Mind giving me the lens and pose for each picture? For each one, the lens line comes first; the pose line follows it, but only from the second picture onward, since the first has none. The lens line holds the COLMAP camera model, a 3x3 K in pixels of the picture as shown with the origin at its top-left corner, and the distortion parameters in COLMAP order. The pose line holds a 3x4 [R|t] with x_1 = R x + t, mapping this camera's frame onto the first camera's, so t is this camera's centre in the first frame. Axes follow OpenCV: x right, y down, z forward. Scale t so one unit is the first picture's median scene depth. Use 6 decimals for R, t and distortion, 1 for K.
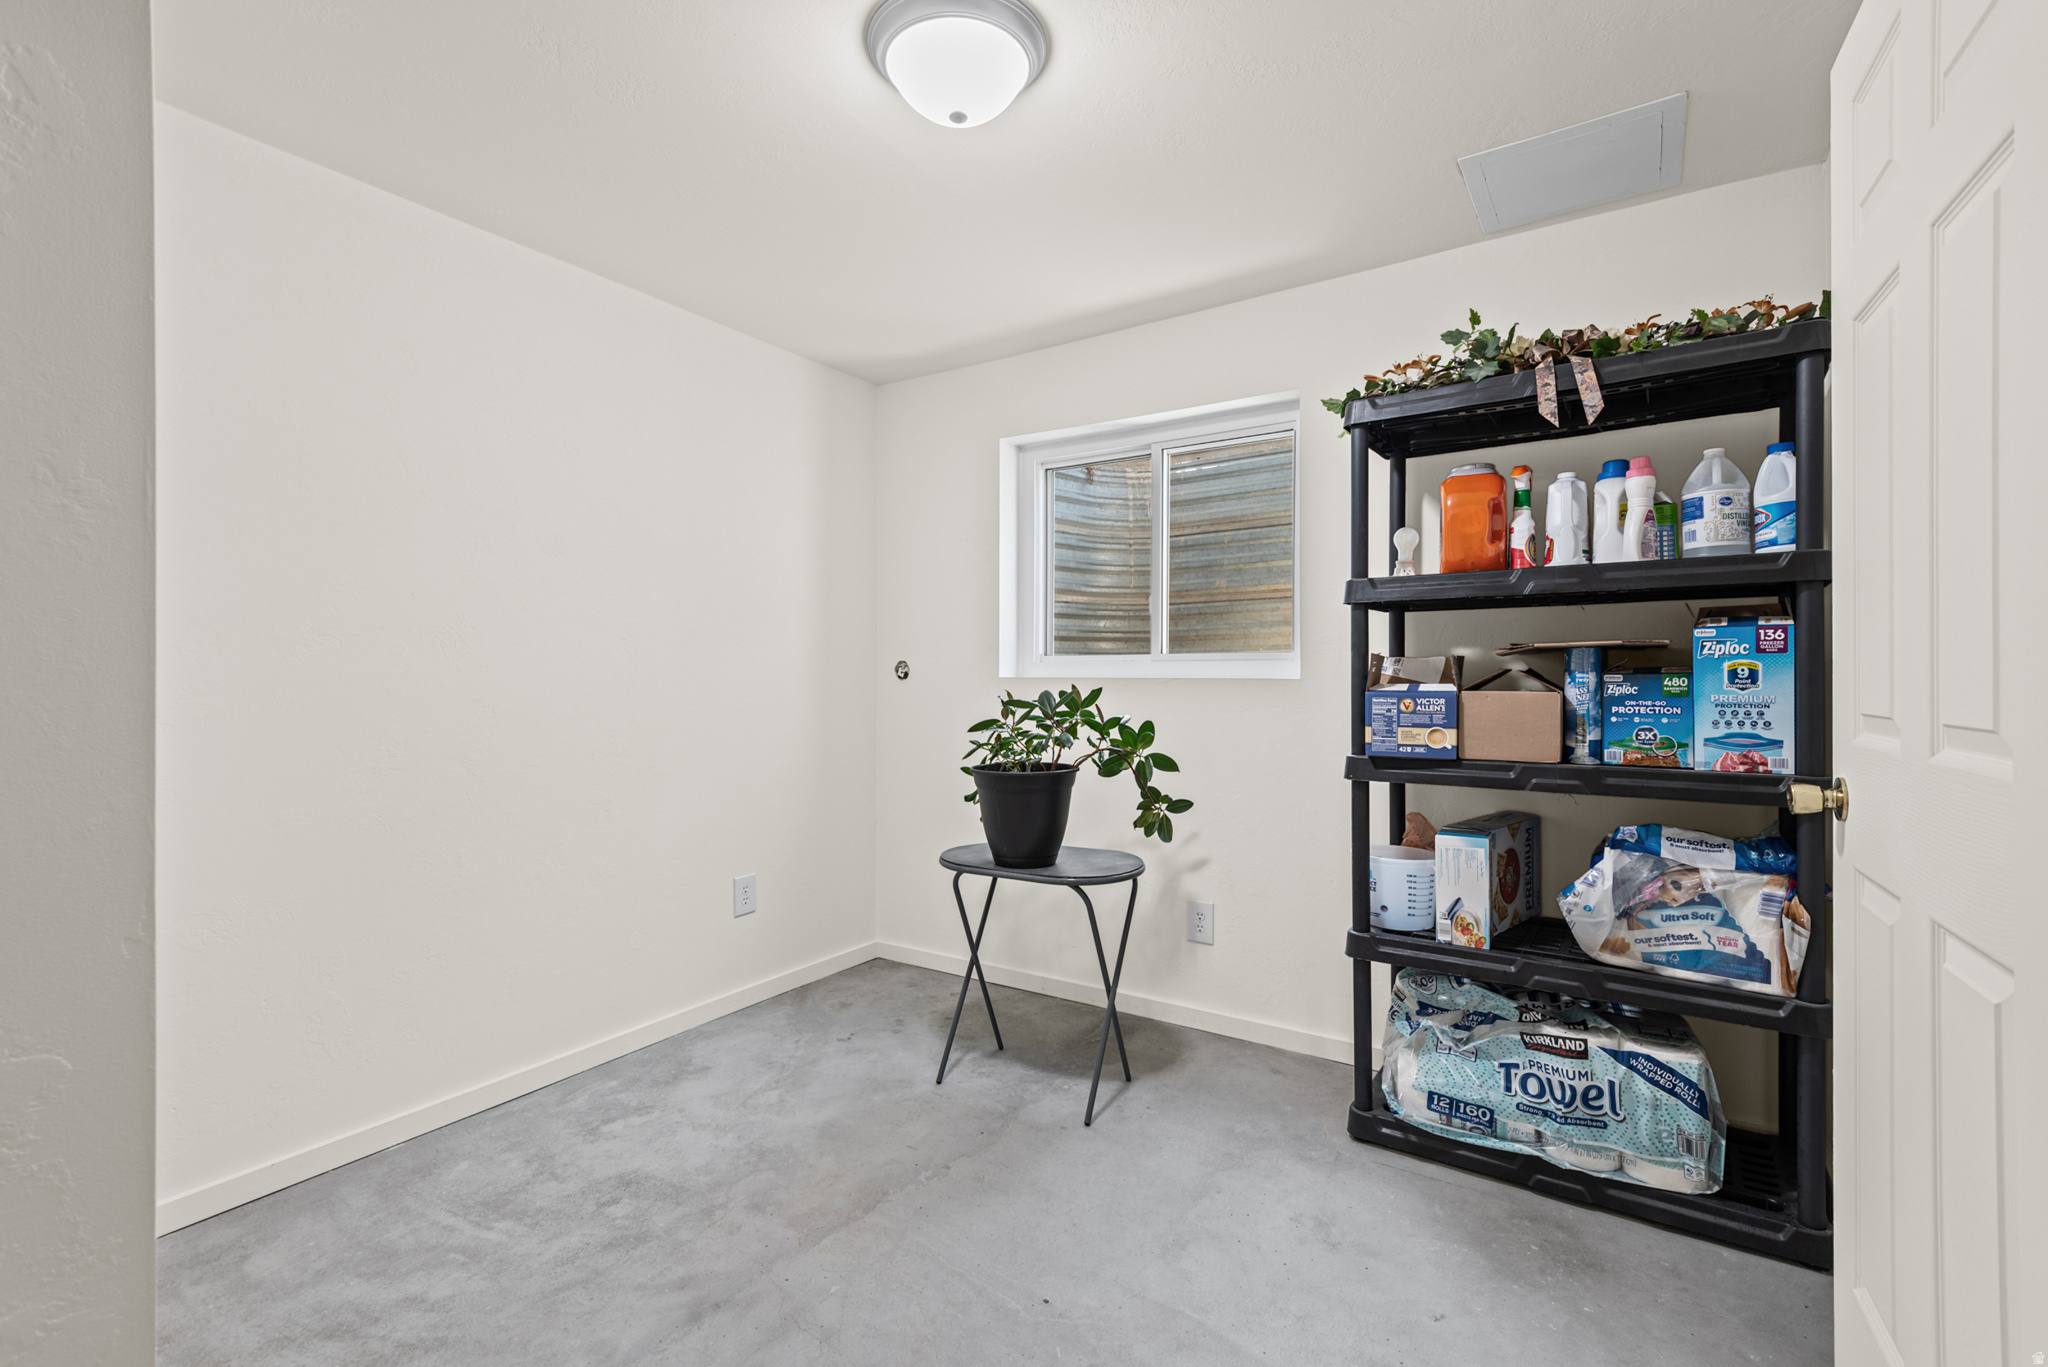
lens RADIAL K [[864.2, 0, 1015.7], [0, 864.2, 678.1], [0, 0, 1]] dist [0.003729, 0.000109]
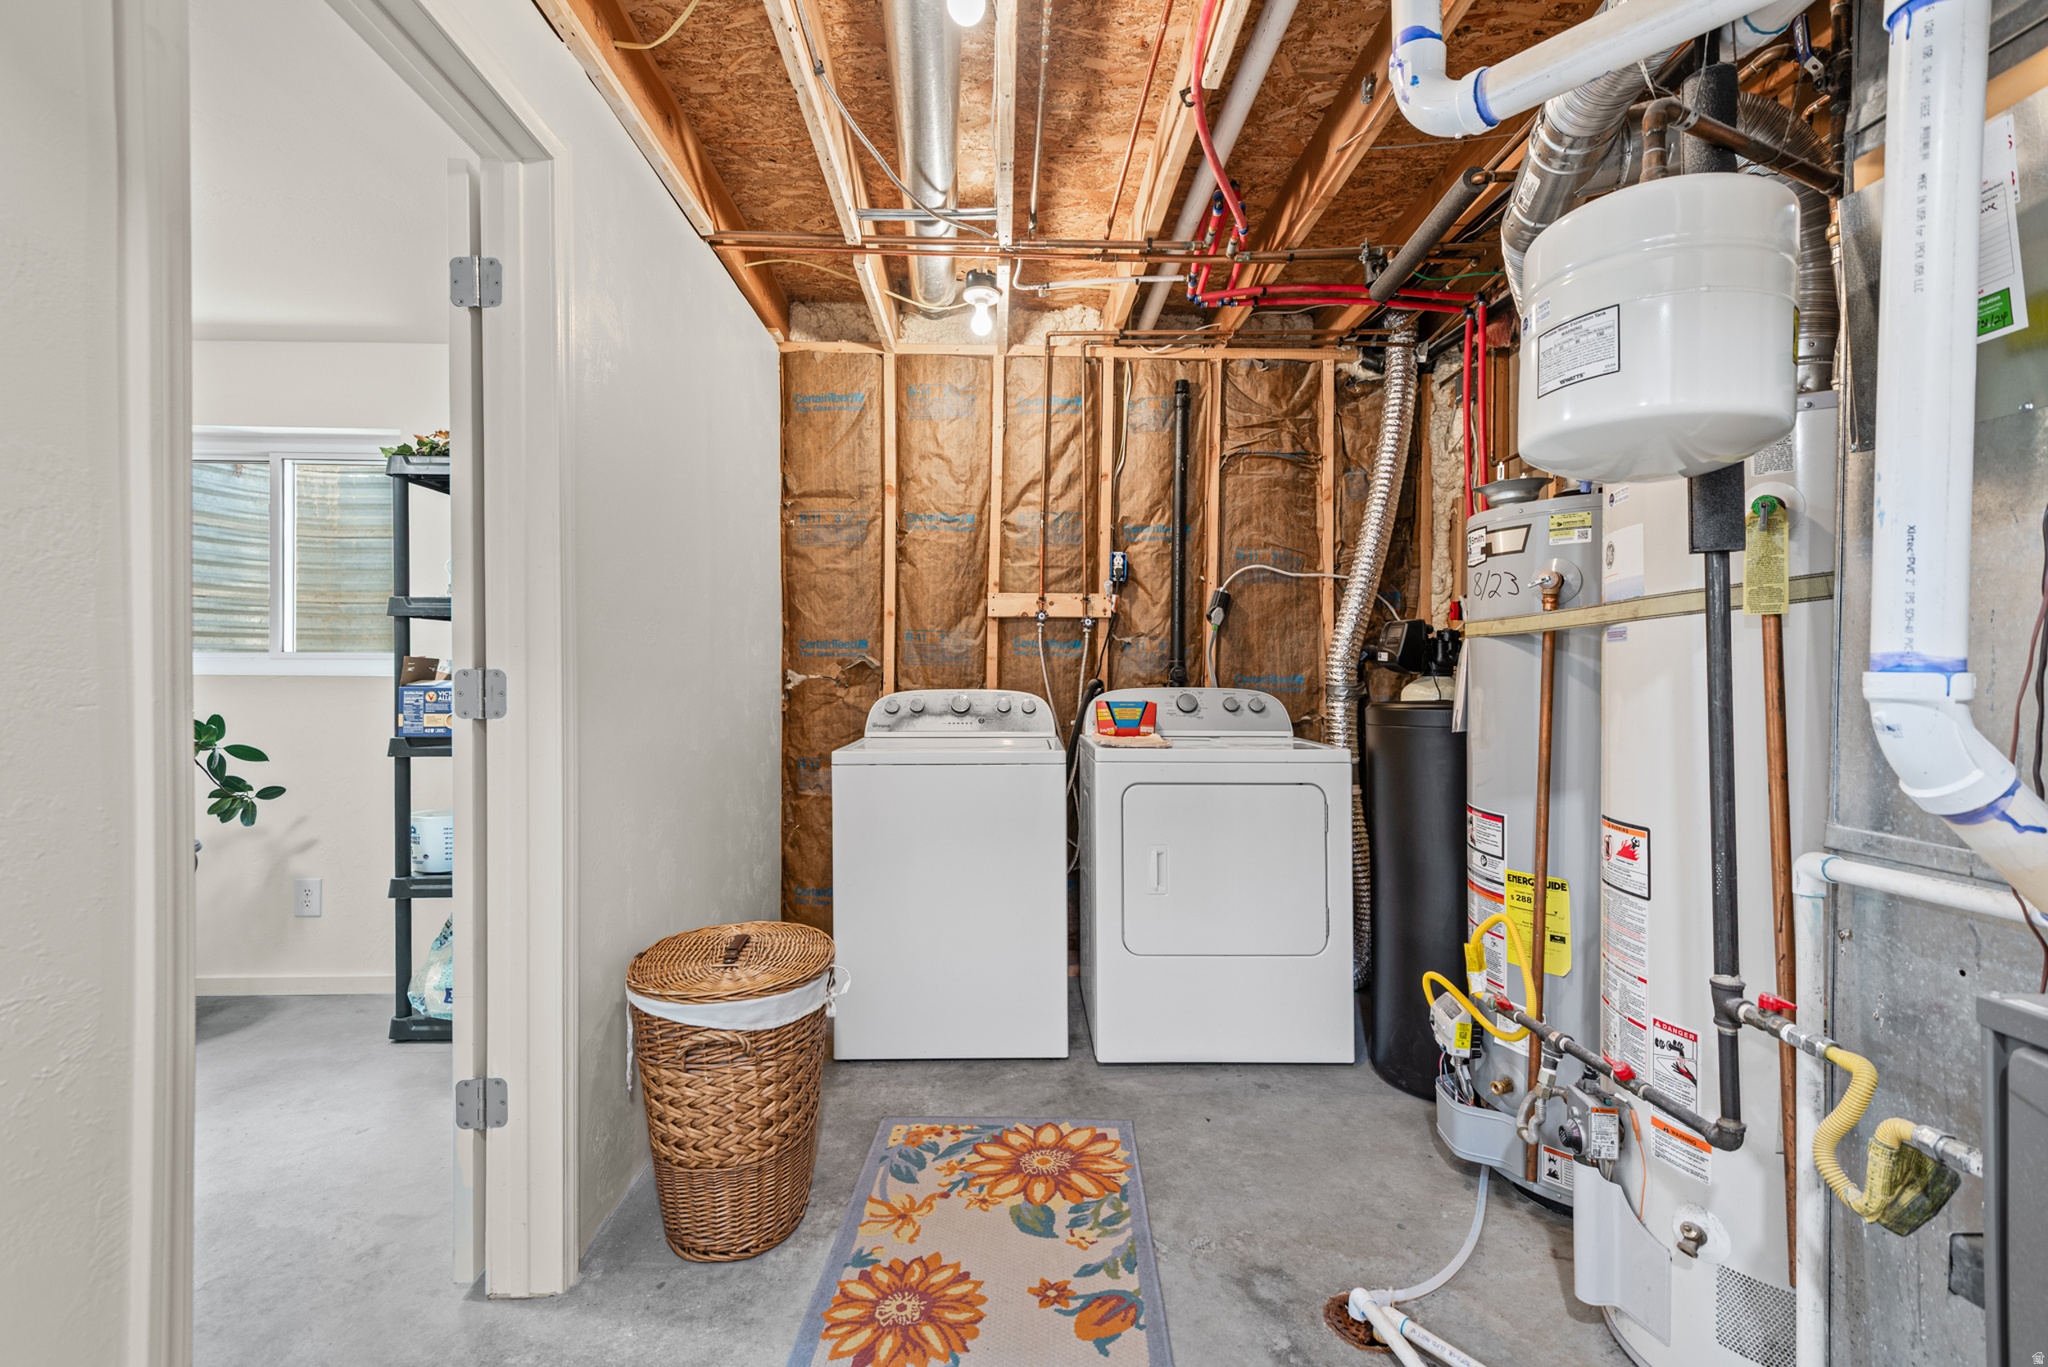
lens RADIAL K [[919.7, 0, 1038.6], [0, 919.7, 677.5], [0, 0, 1]] dist [0.000122, -0.000122]
pose [[0.816551, 0.003640, 0.577262, 0.320111], [-0.004098, 0.999991, -0.000508, -0.000408], [-0.577259, -0.001951, 0.816559, -0.526202]]
